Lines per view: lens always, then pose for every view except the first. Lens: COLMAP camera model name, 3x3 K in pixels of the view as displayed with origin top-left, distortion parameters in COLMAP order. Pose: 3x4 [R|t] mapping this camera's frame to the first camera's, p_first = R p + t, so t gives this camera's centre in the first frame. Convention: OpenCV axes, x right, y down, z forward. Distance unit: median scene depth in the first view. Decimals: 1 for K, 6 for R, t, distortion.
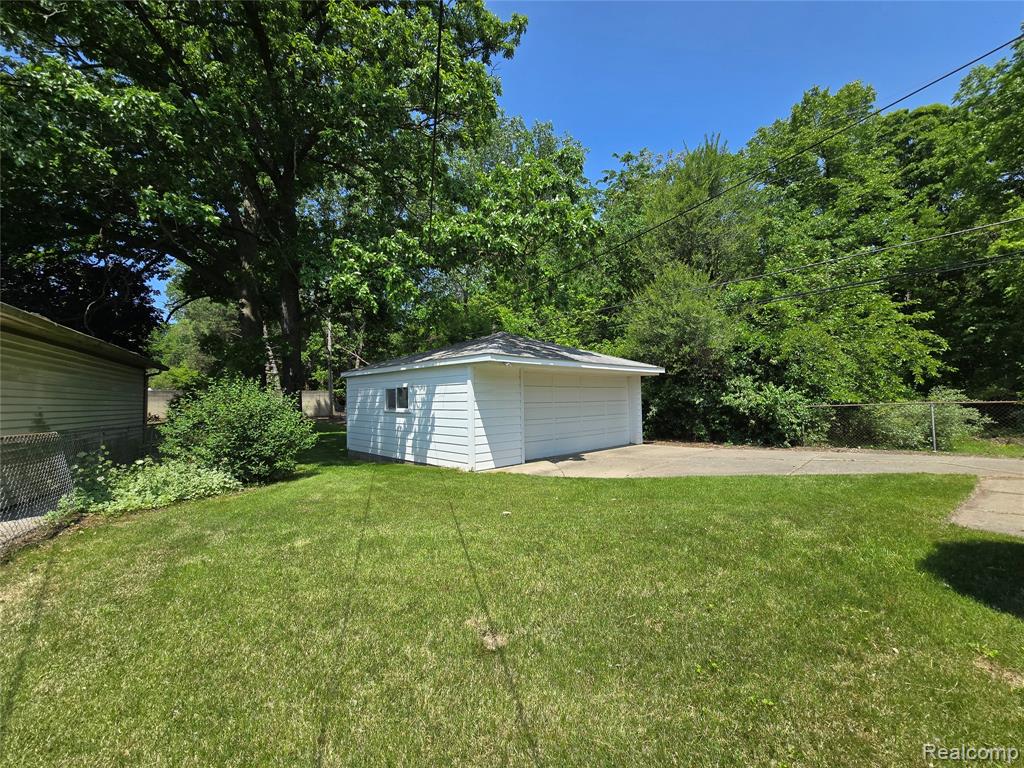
lens RADIAL K [[418.2, 0, 519.7], [0, 418.2, 383.7], [0, 0, 1]] dist [-0.000868, -0.000750]
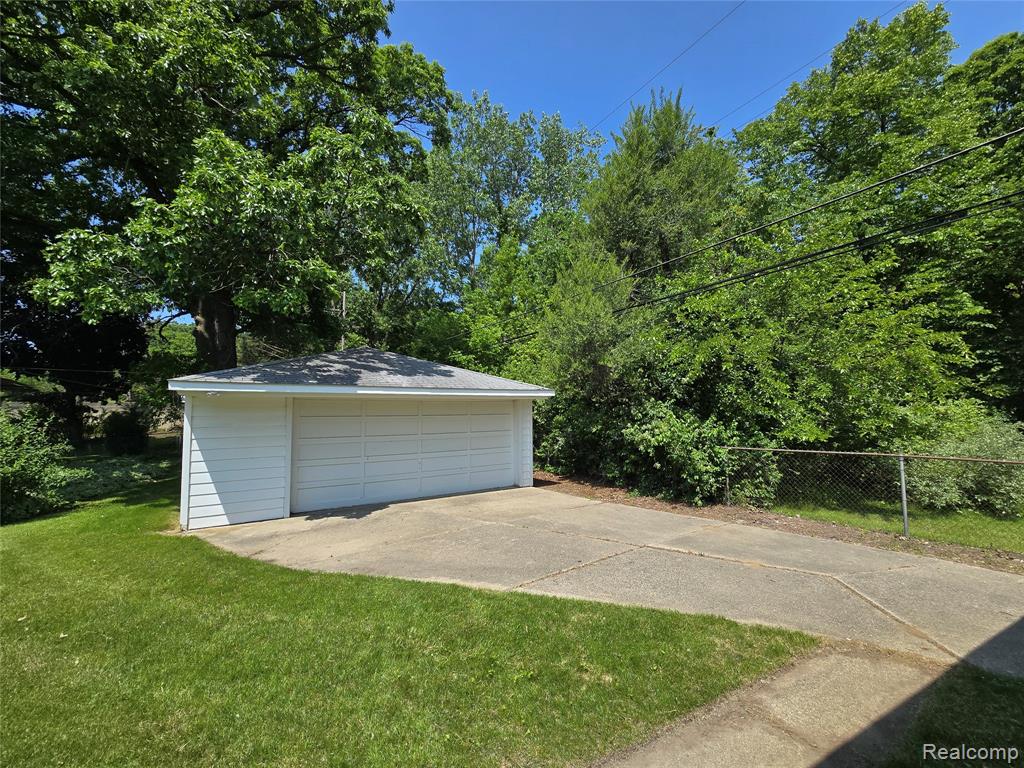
lens RADIAL K [[418.2, 0, 519.7], [0, 418.2, 383.7], [0, 0, 1]] dist [-0.000868, -0.000750]
pose [[0.980405, -0.003616, -0.196960, 0.451438], [-0.000900, 0.999739, -0.022835, -0.030878], [0.196991, 0.022565, 0.980146, 0.242792]]
